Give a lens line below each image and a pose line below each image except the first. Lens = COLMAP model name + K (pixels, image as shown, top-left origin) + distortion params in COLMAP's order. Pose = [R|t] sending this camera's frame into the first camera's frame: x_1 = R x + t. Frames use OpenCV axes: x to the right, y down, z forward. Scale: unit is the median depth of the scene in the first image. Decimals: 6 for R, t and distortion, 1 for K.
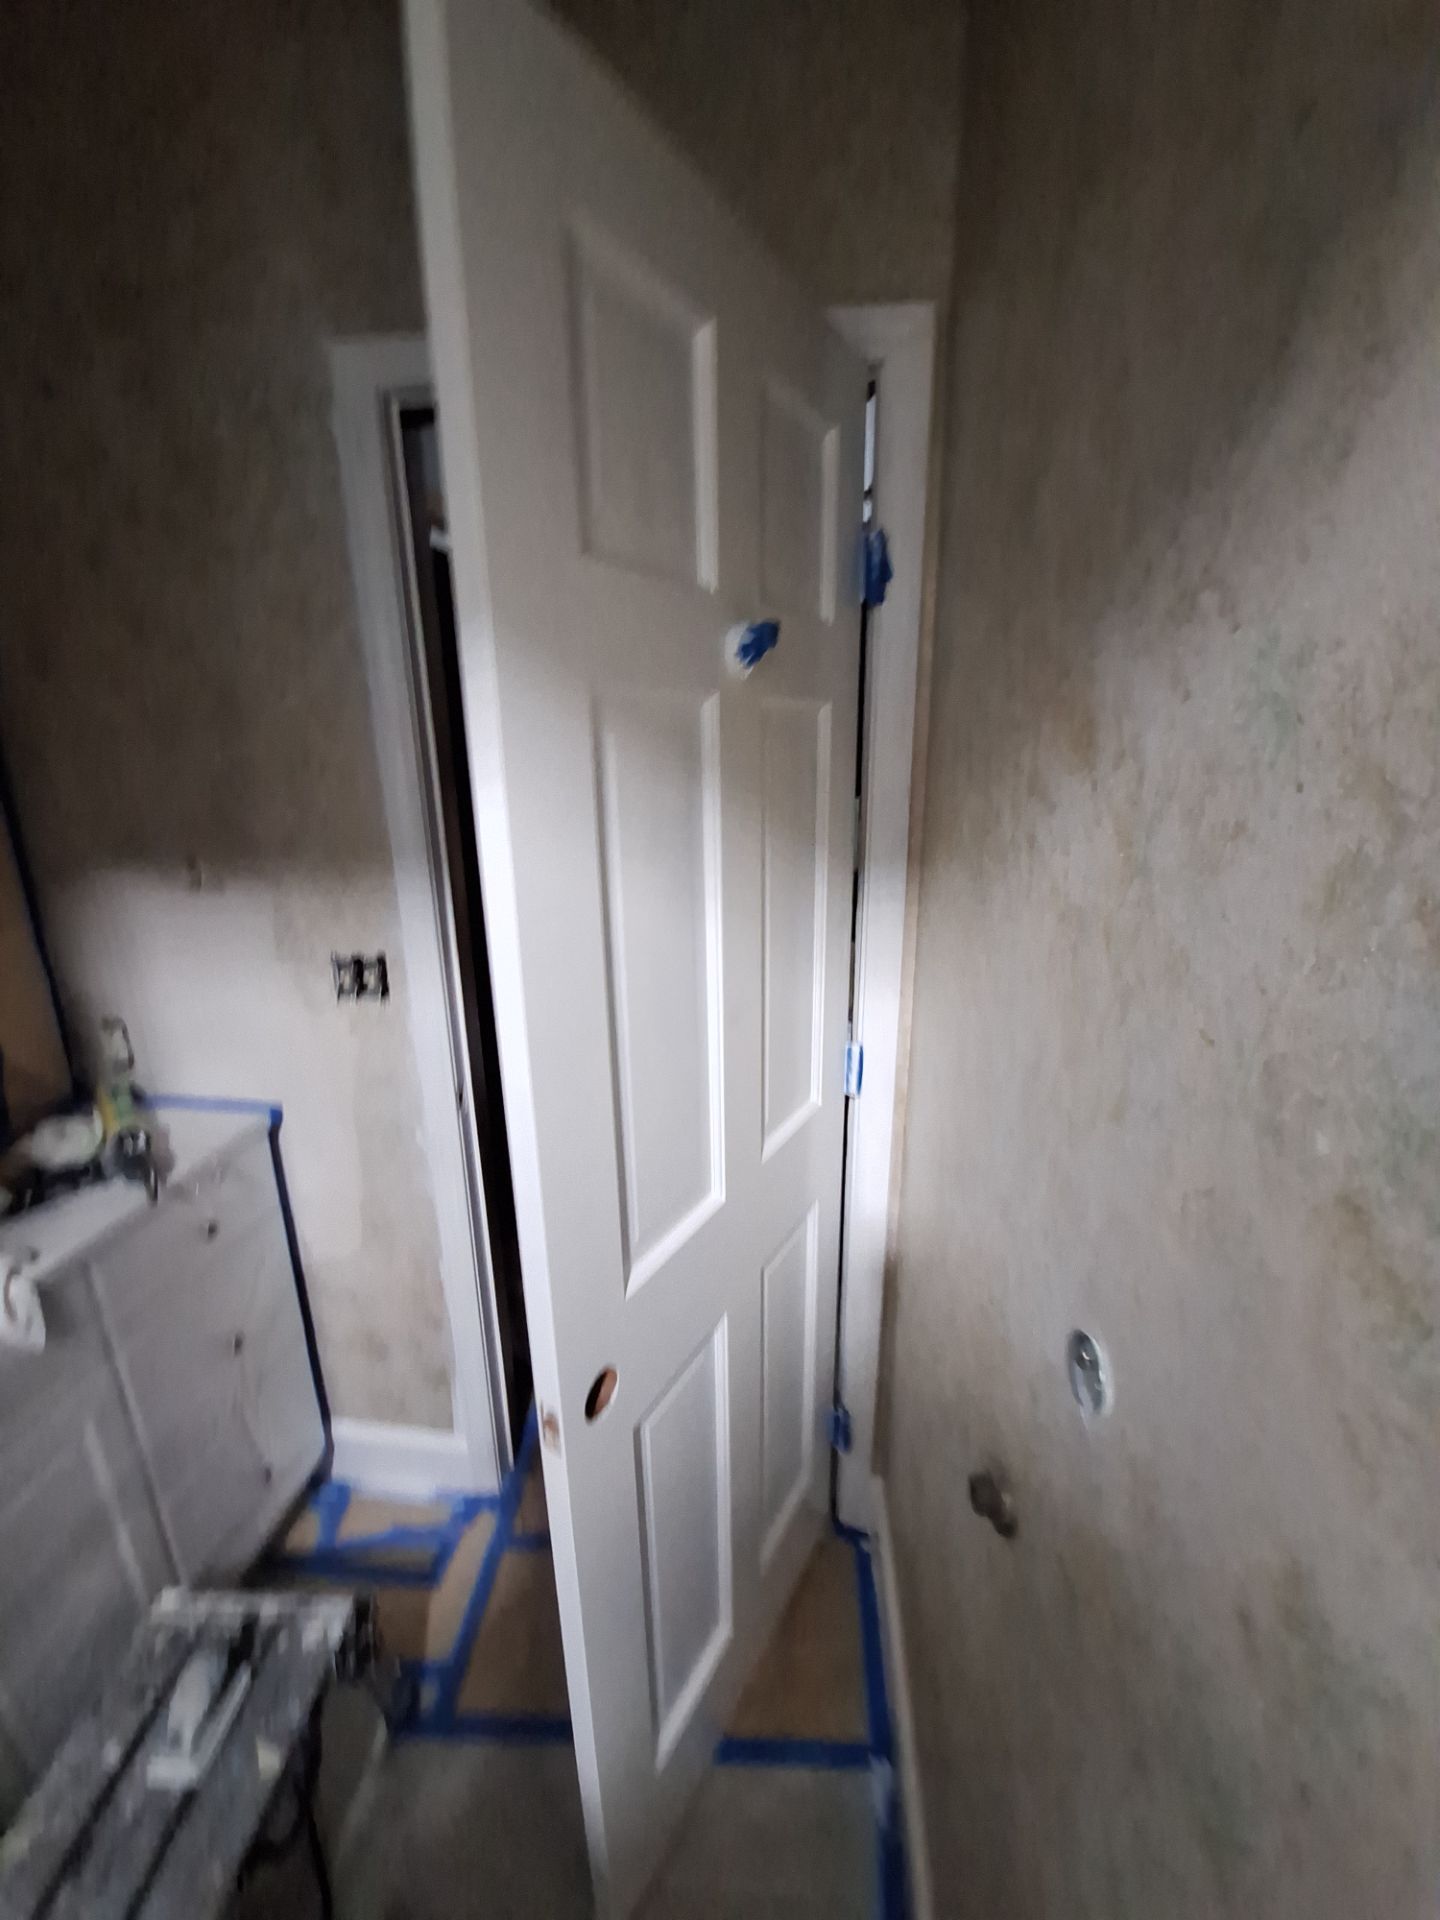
lens RADIAL K [[751.0, 0, 711.4], [0, 751.0, 946.5], [0, 0, 1]] dist [-0.010335, -0.006760]
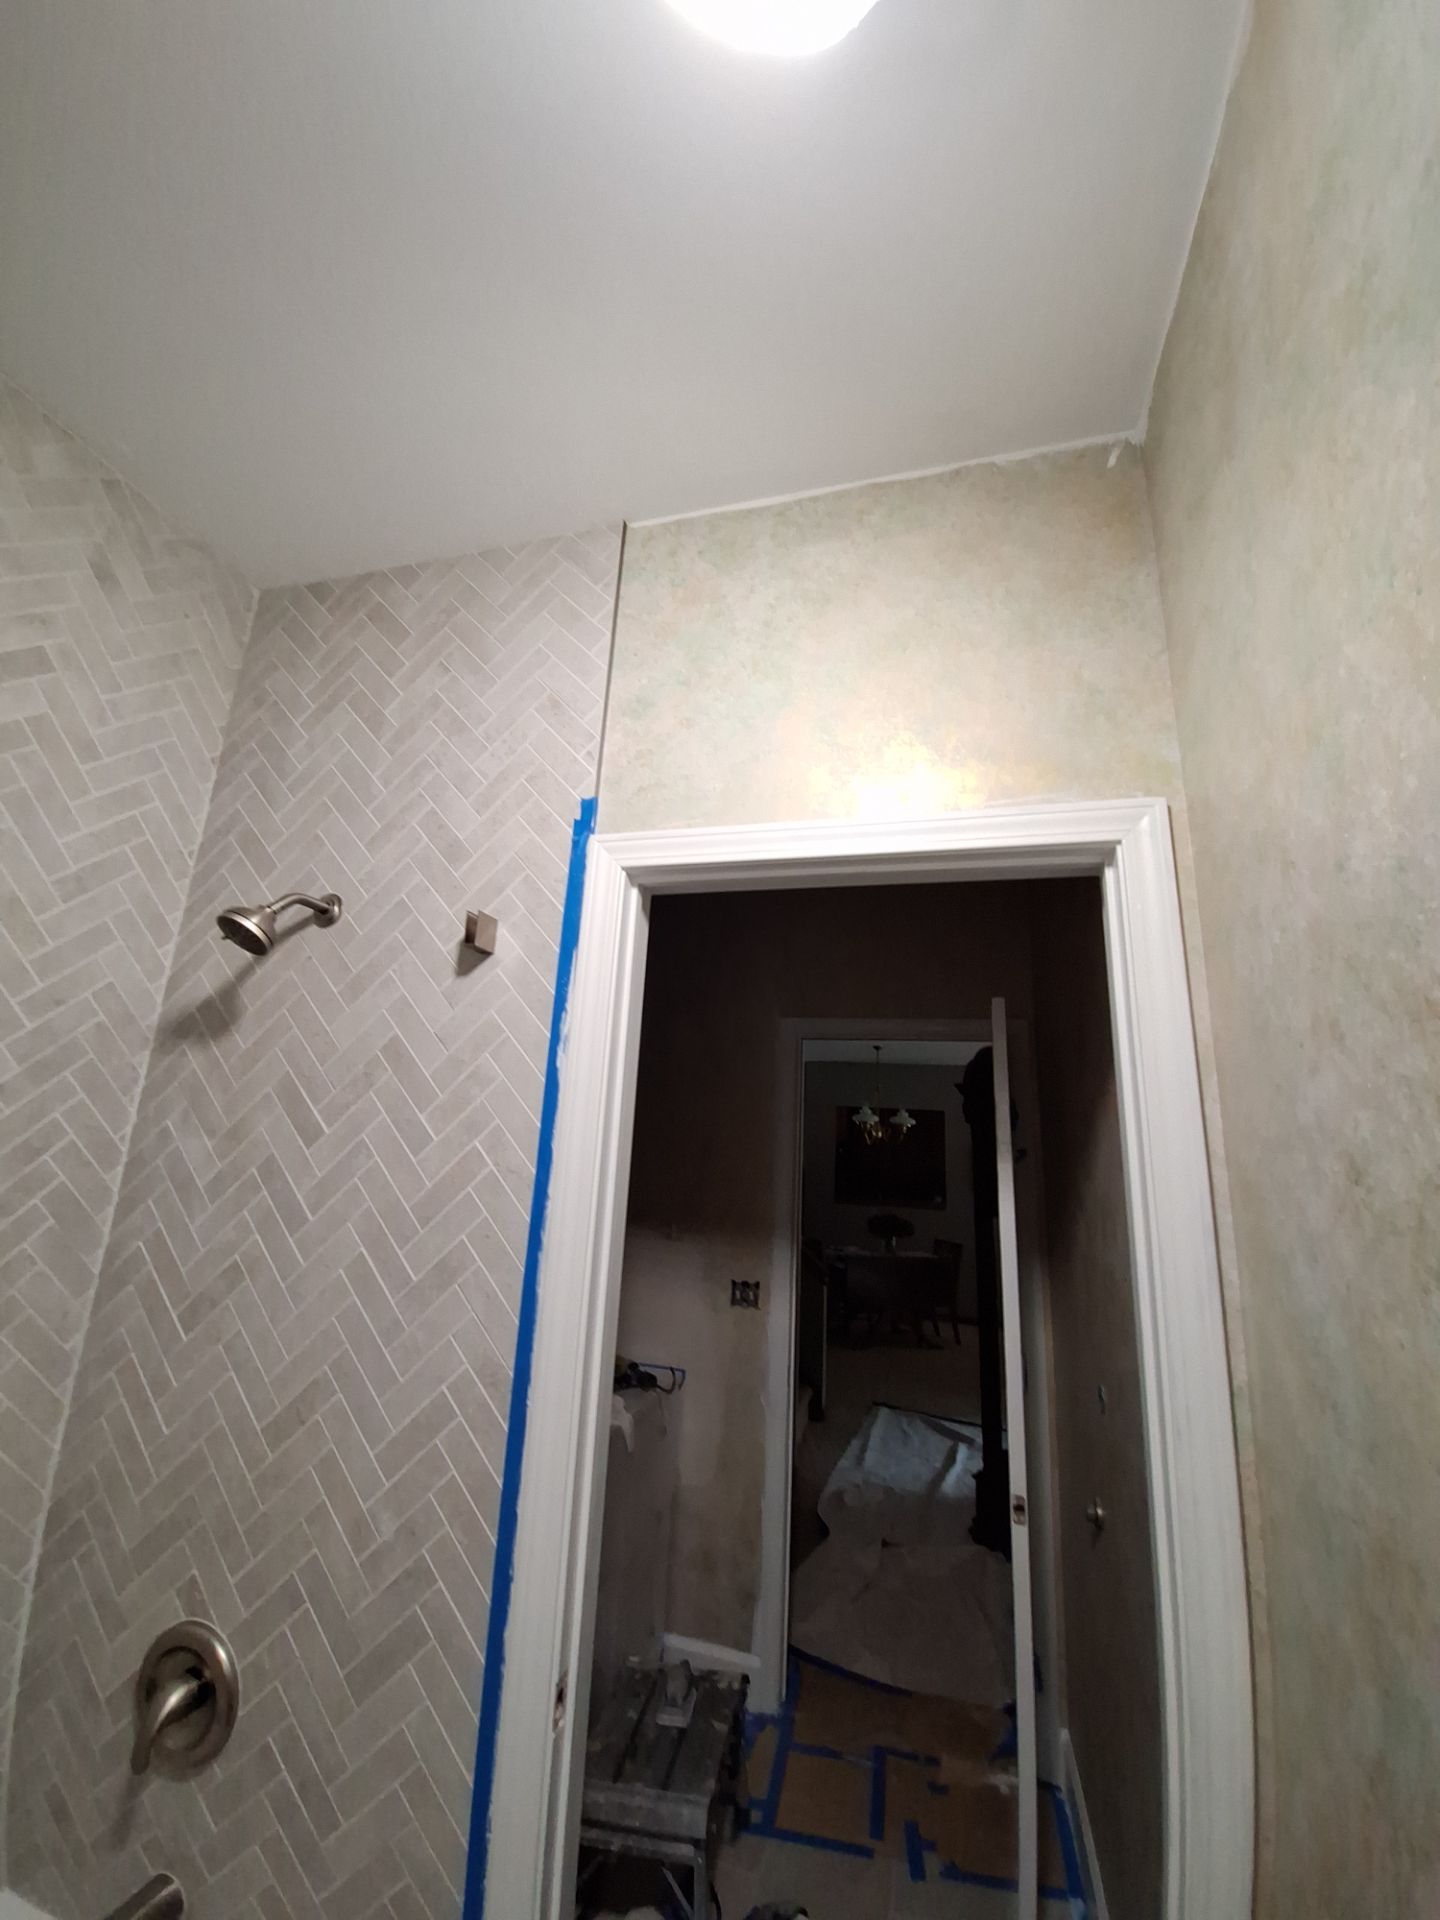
lens RADIAL K [[751.0, 0, 711.4], [0, 751.0, 946.5], [0, 0, 1]] dist [-0.010335, -0.006760]
pose [[0.980788, 0.002547, -0.195061, -0.187865], [-0.096523, 0.875272, -0.473901, 0.186731], [0.169524, 0.483624, 0.858702, -1.124399]]
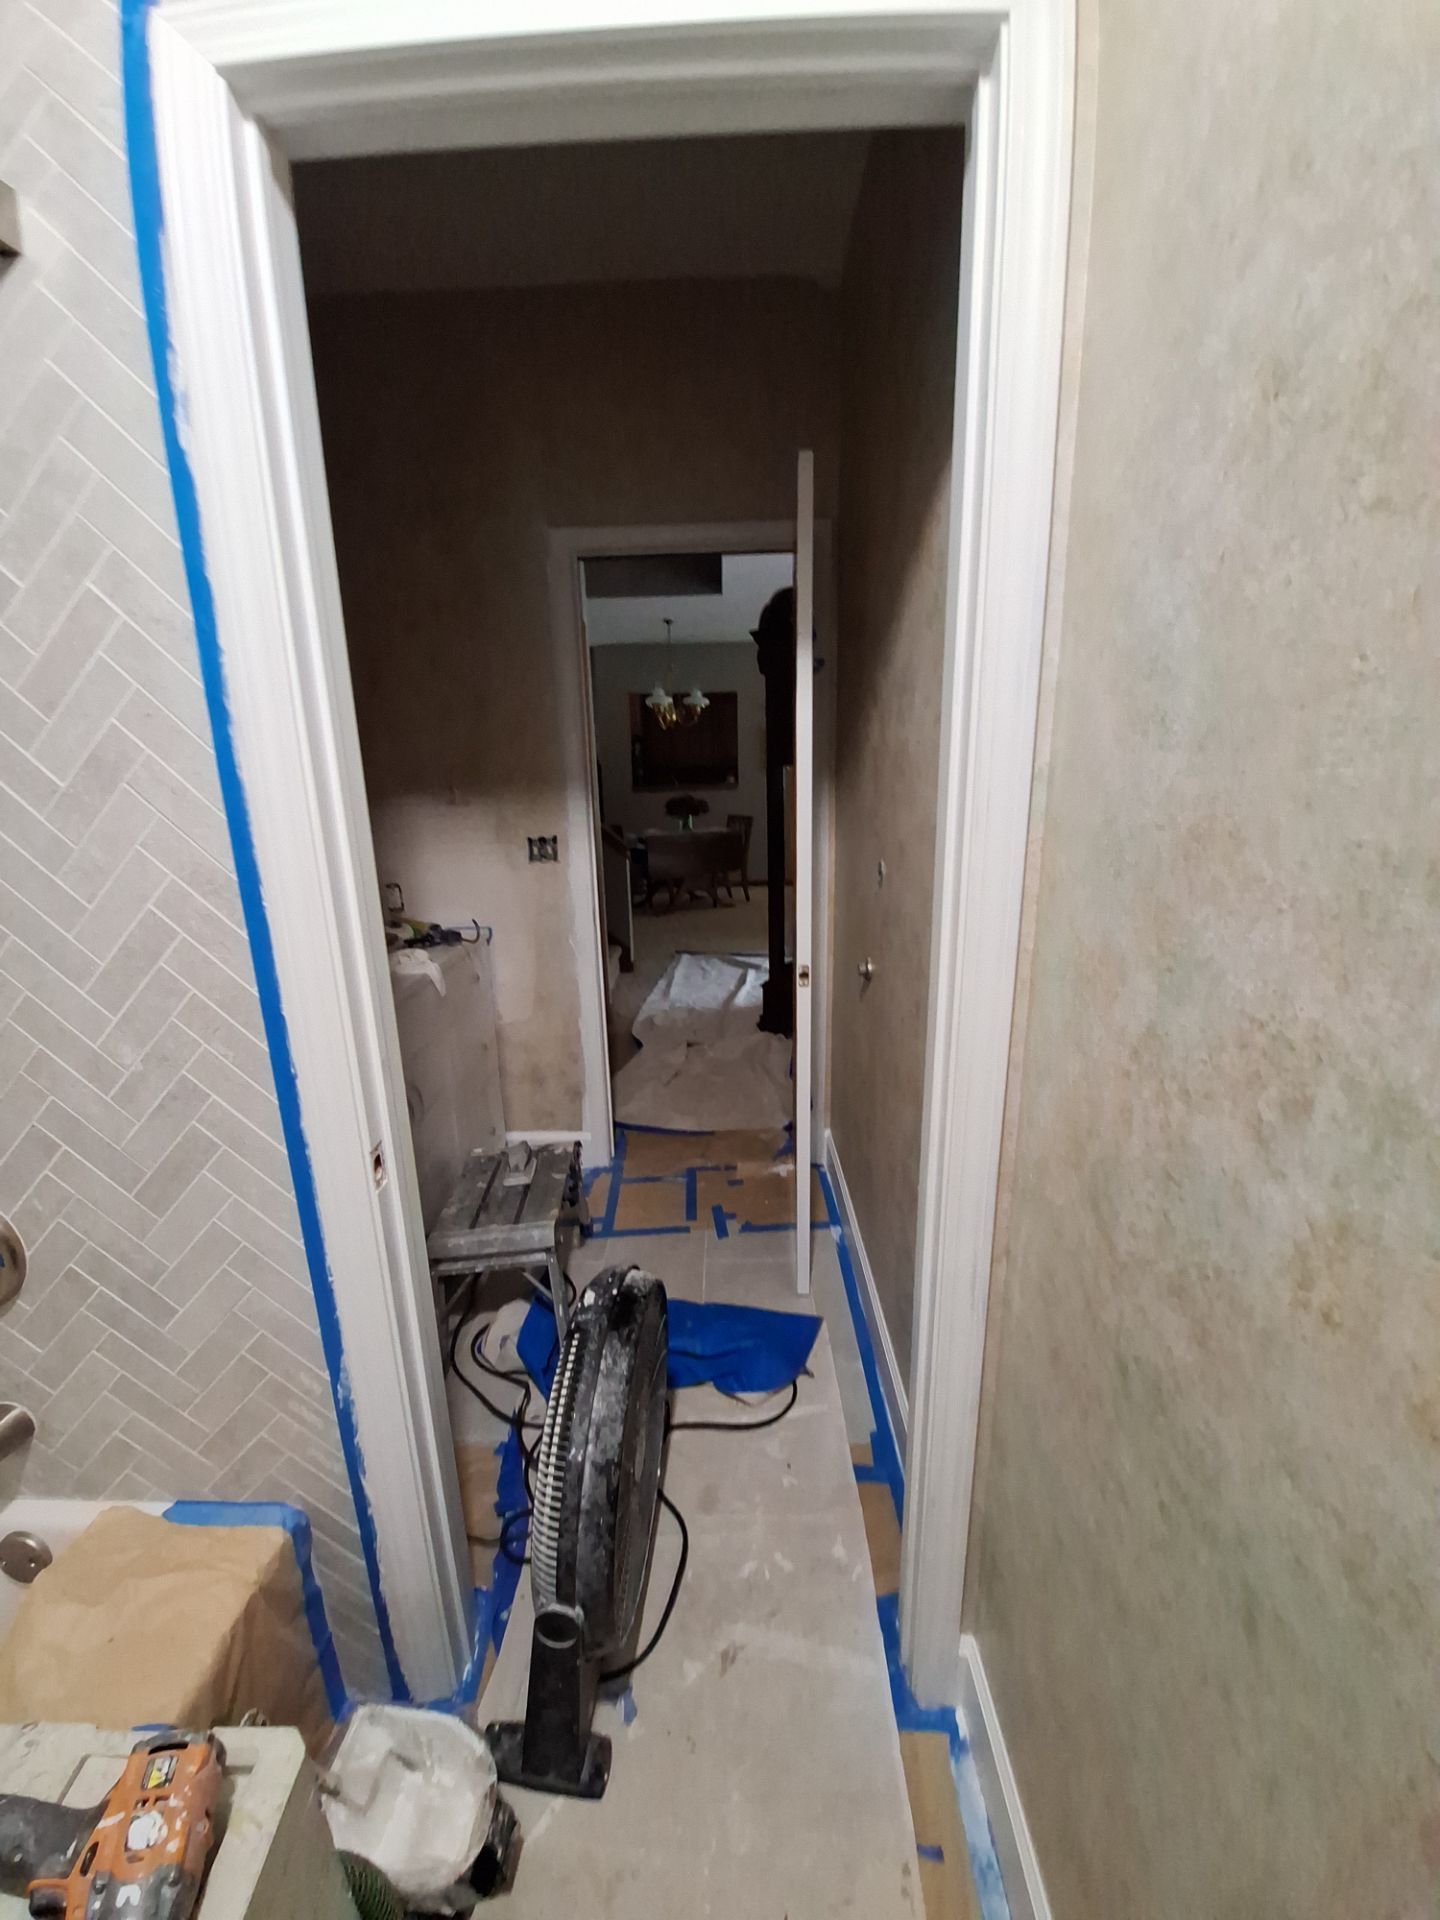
lens RADIAL K [[751.0, 0, 711.4], [0, 751.0, 946.5], [0, 0, 1]] dist [-0.010335, -0.006760]
pose [[0.997192, -0.041097, 0.062610, -0.183455], [0.041051, 0.999155, 0.002015, 0.307445], [-0.062640, 0.000560, 0.998036, -0.919790]]
